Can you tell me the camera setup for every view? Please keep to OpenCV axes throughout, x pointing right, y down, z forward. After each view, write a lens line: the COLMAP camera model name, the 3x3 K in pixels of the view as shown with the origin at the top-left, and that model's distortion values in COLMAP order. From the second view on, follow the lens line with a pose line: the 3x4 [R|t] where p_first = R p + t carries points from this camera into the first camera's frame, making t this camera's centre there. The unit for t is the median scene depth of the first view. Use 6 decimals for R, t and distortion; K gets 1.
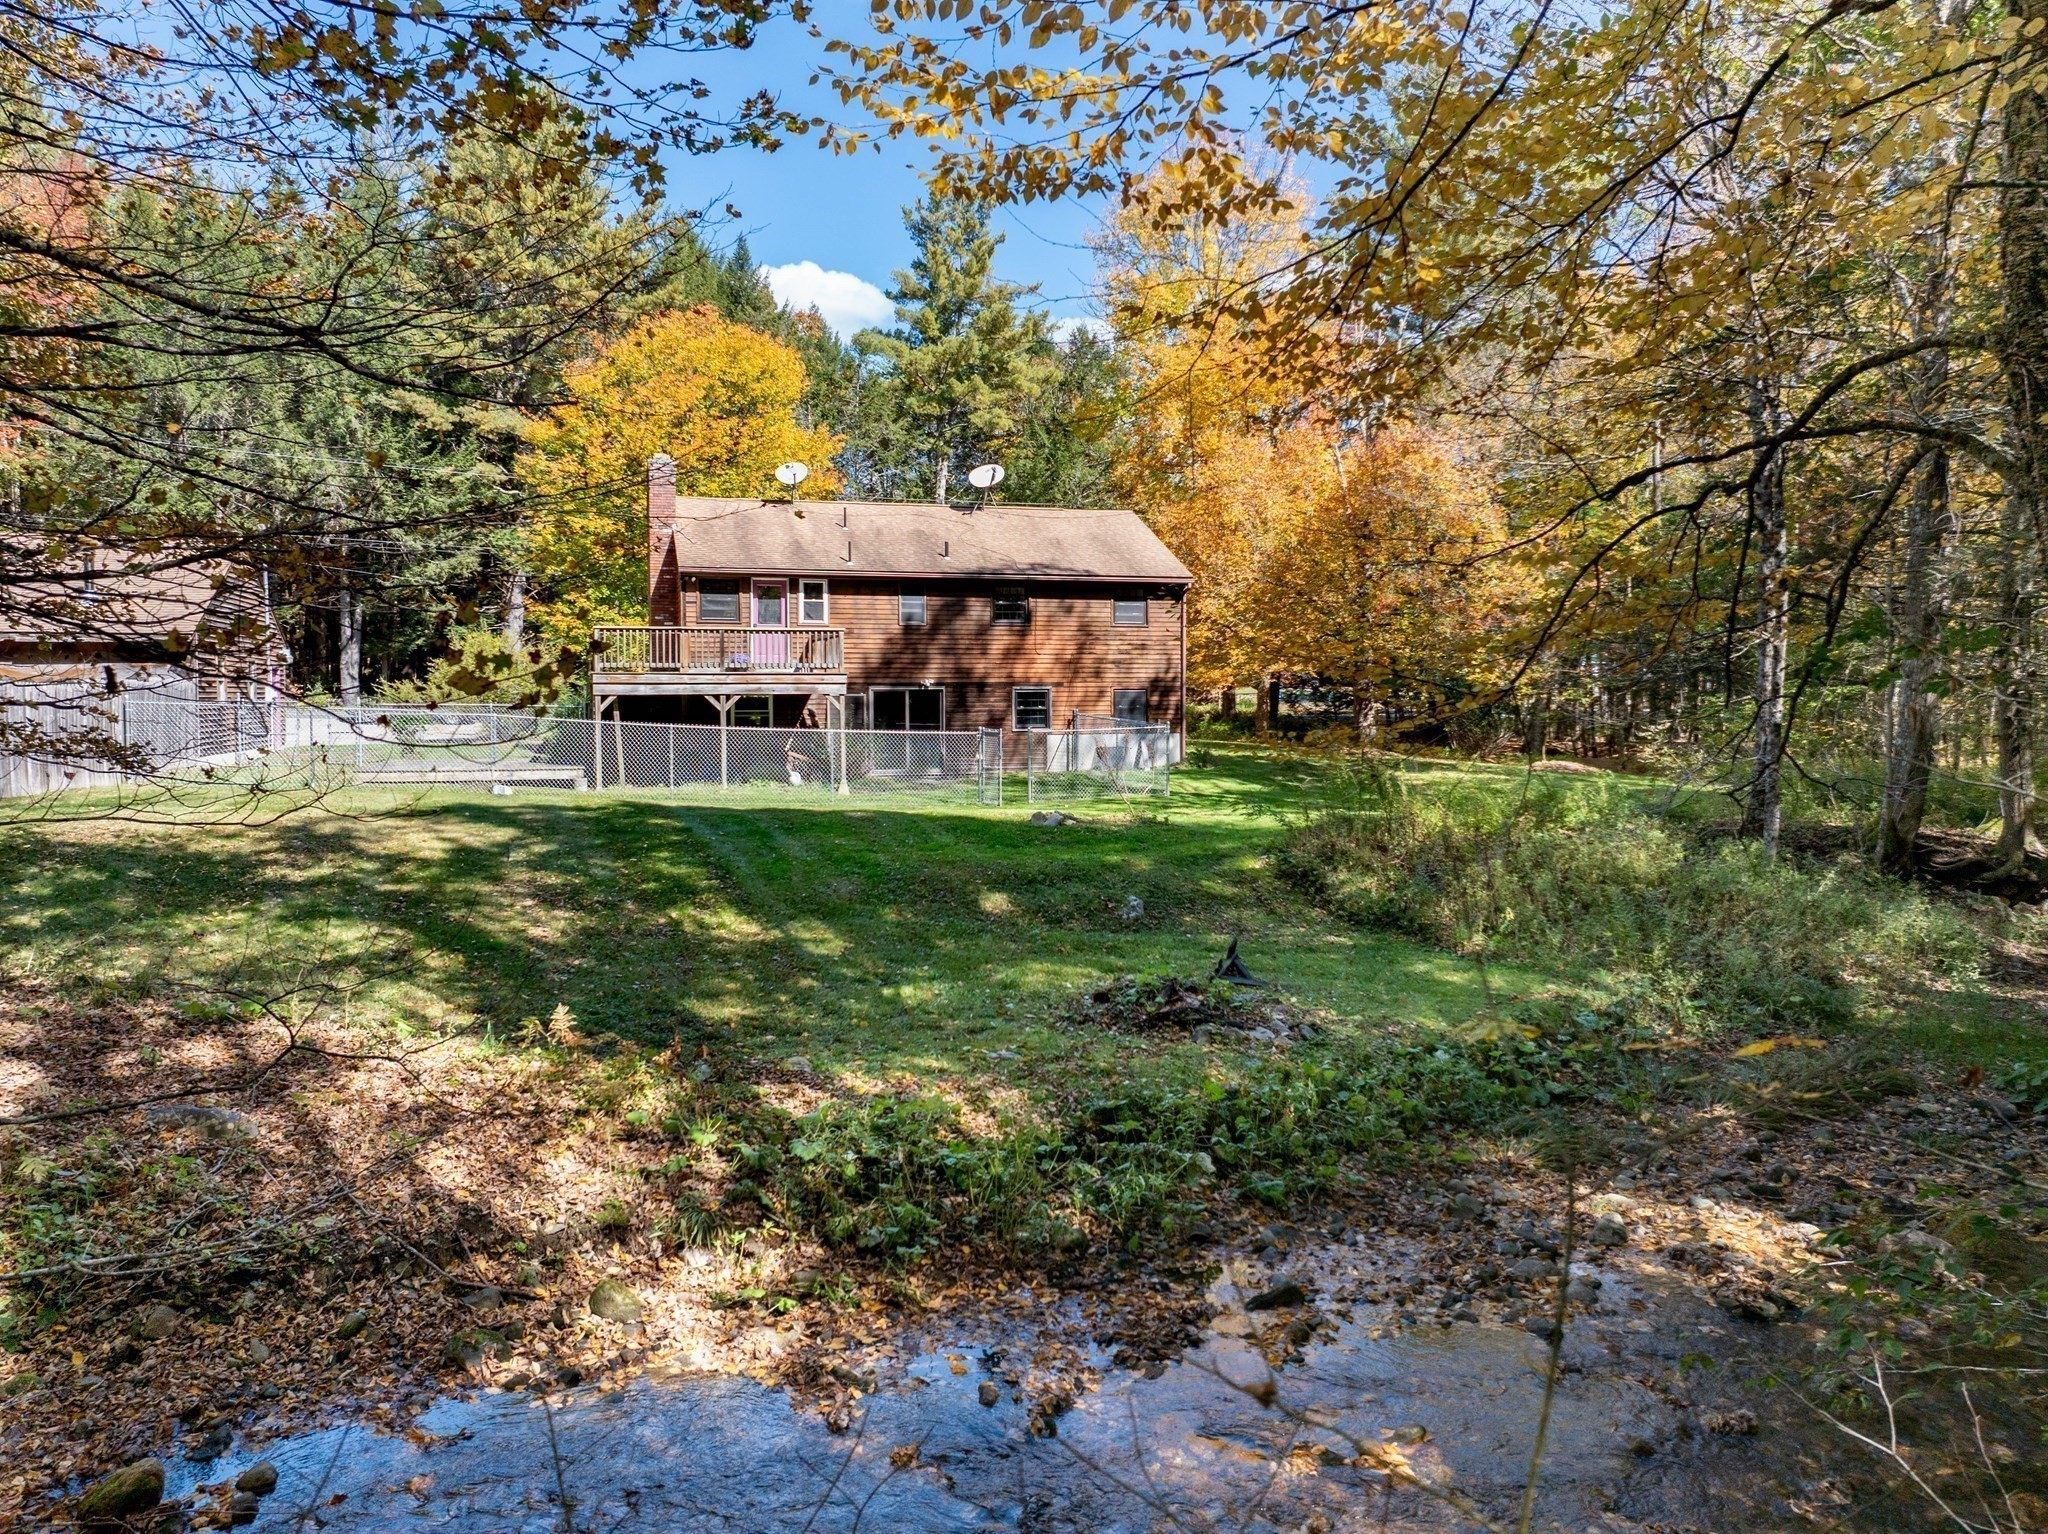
lens RADIAL K [[1444.9, 0, 1038.7], [0, 1444.9, 759.9], [0, 0, 1]] dist [-0.022703, -0.003155]
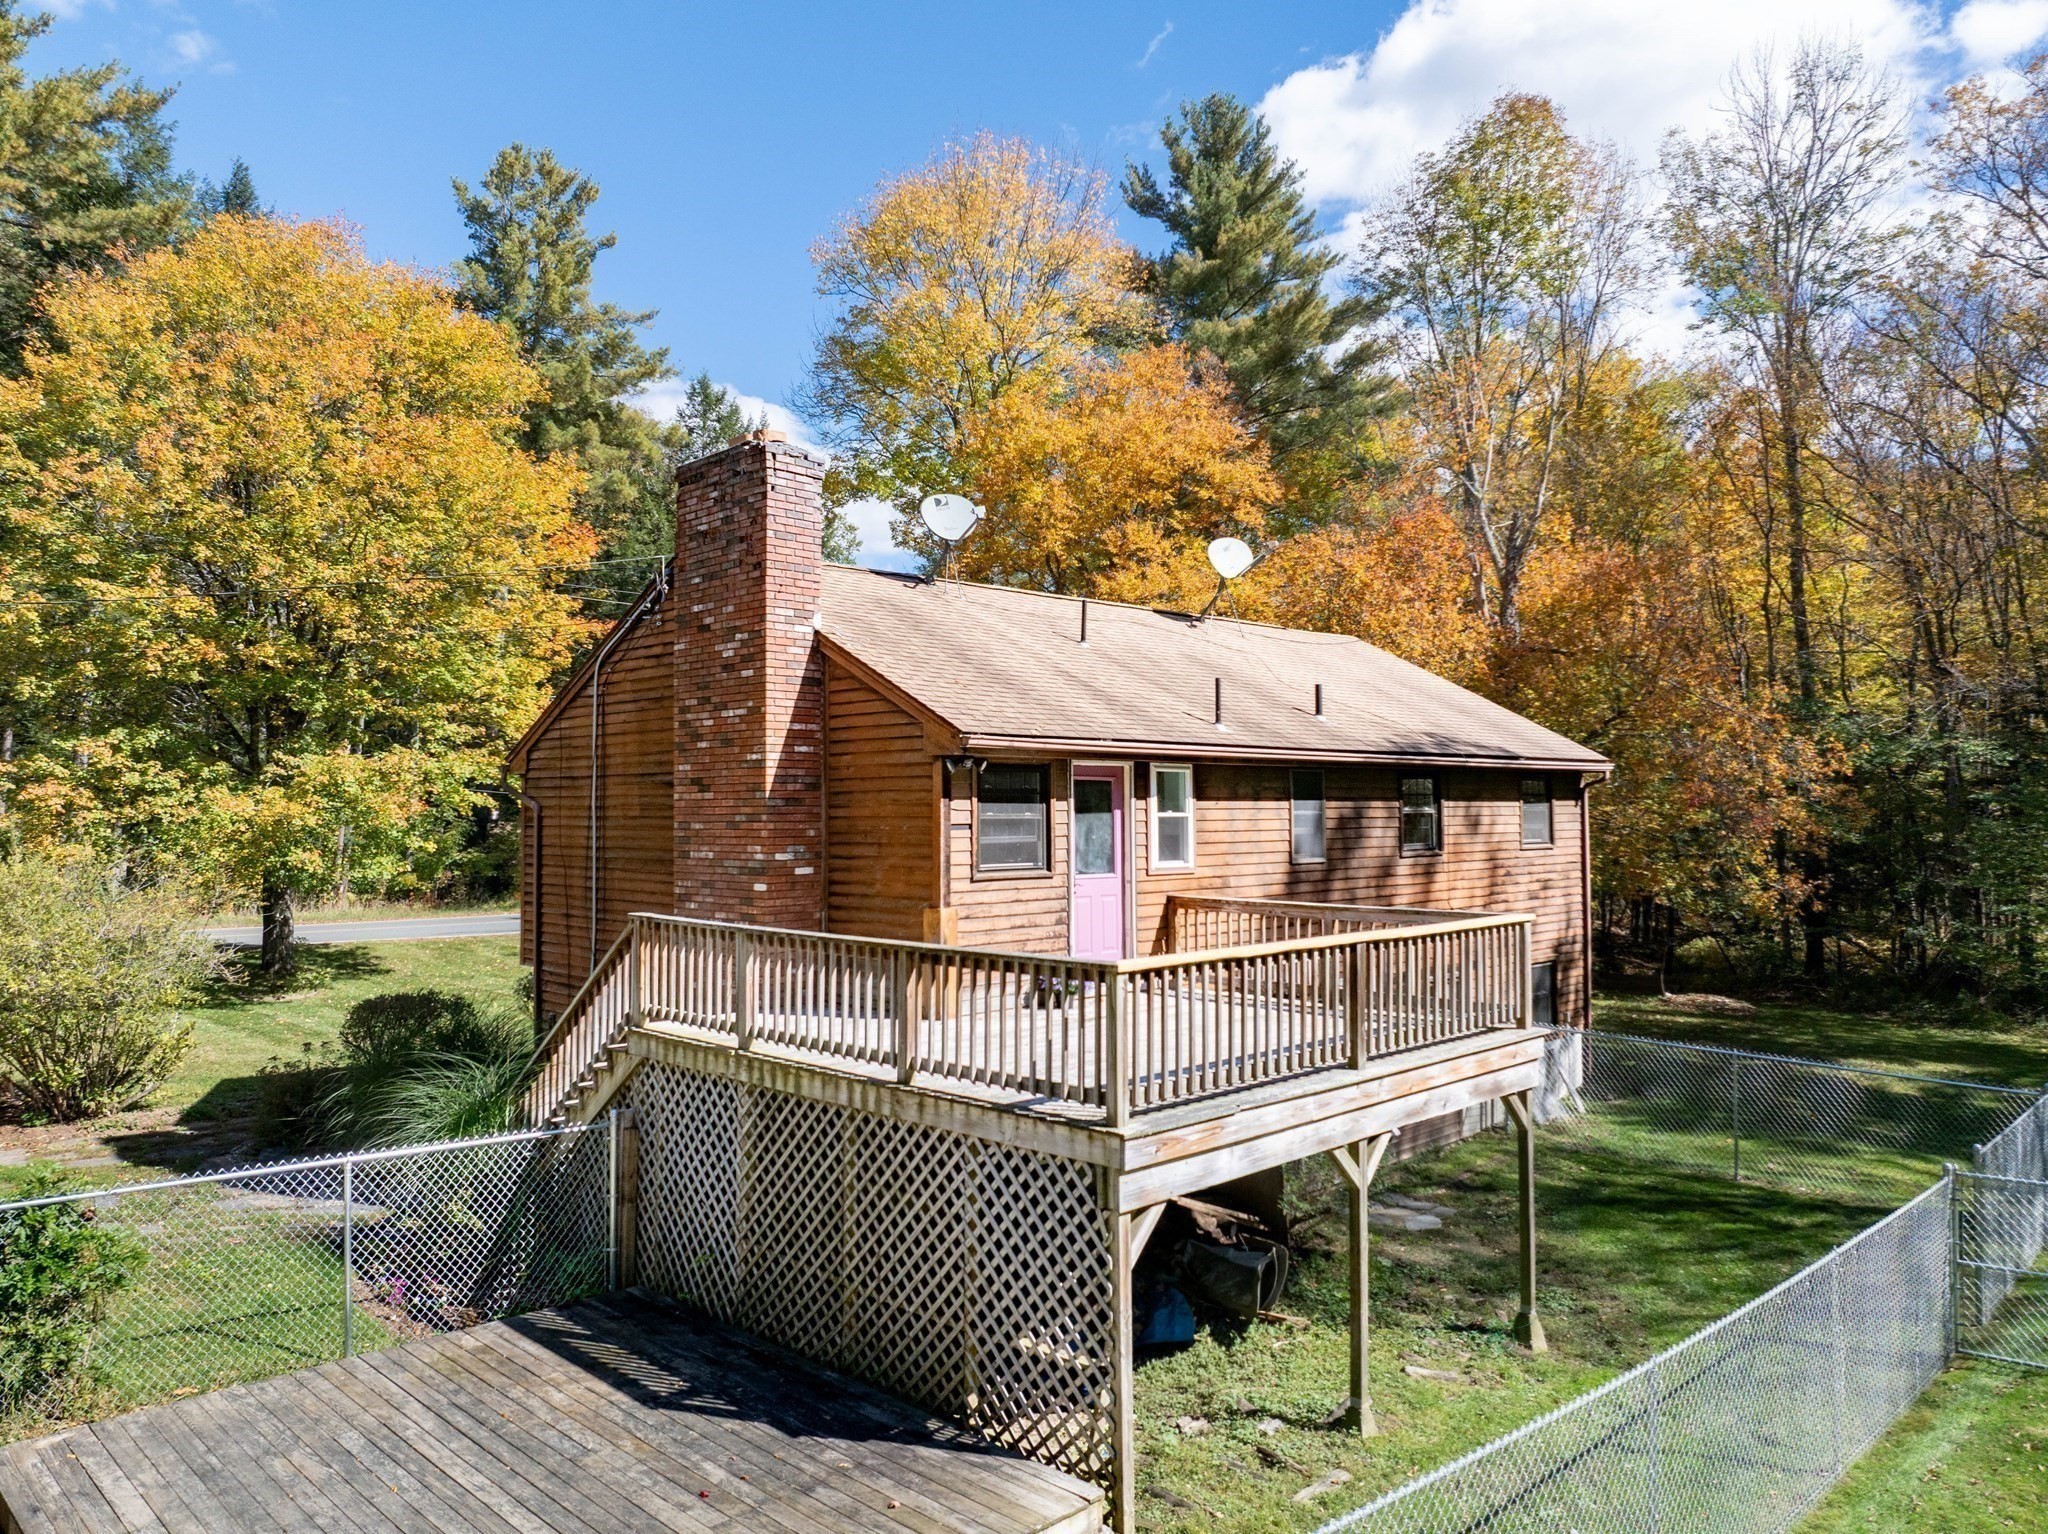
lens RADIAL K [[1444.9, 0, 1038.7], [0, 1444.9, 759.9], [0, 0, 1]] dist [-0.022703, -0.003155]
pose [[0.886506, 0.015502, 0.462456, -0.248312], [0.022499, 0.996812, -0.076543, -0.061212], [-0.462169, 0.078261, 0.883332, 0.414642]]
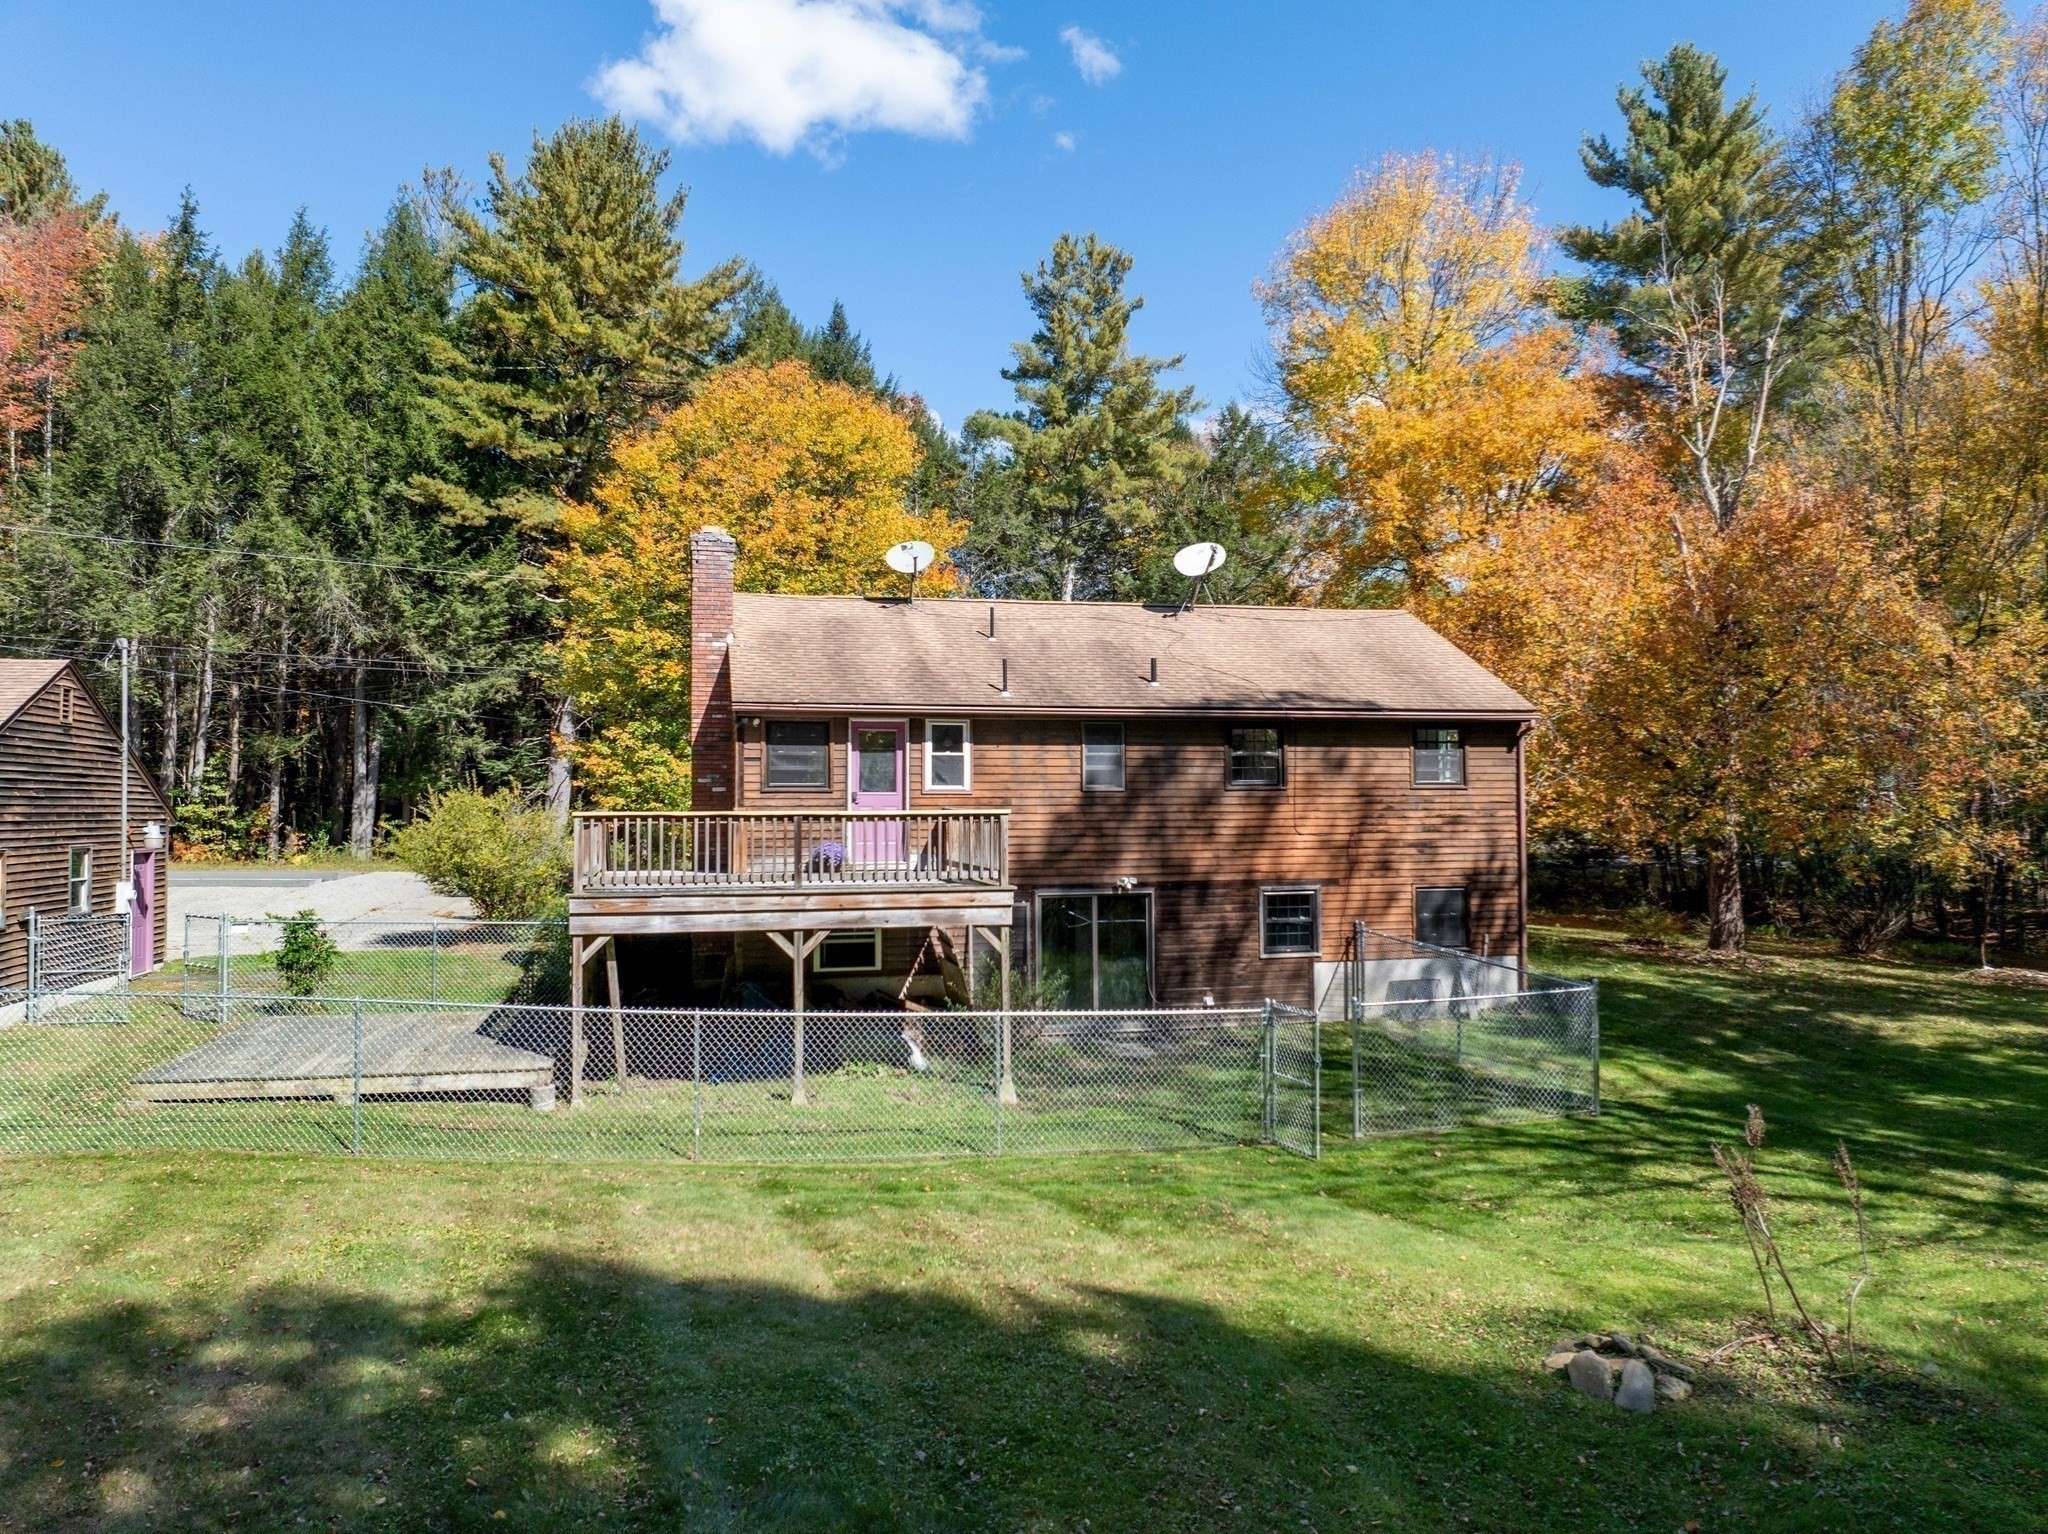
lens RADIAL K [[1444.9, 0, 1038.7], [0, 1444.9, 759.9], [0, 0, 1]] dist [-0.022703, -0.003155]
pose [[0.998147, -0.003143, -0.060774, -0.050760], [-0.001547, 0.997032, -0.076977, -0.038639], [0.060836, 0.076928, 0.995179, 0.246034]]
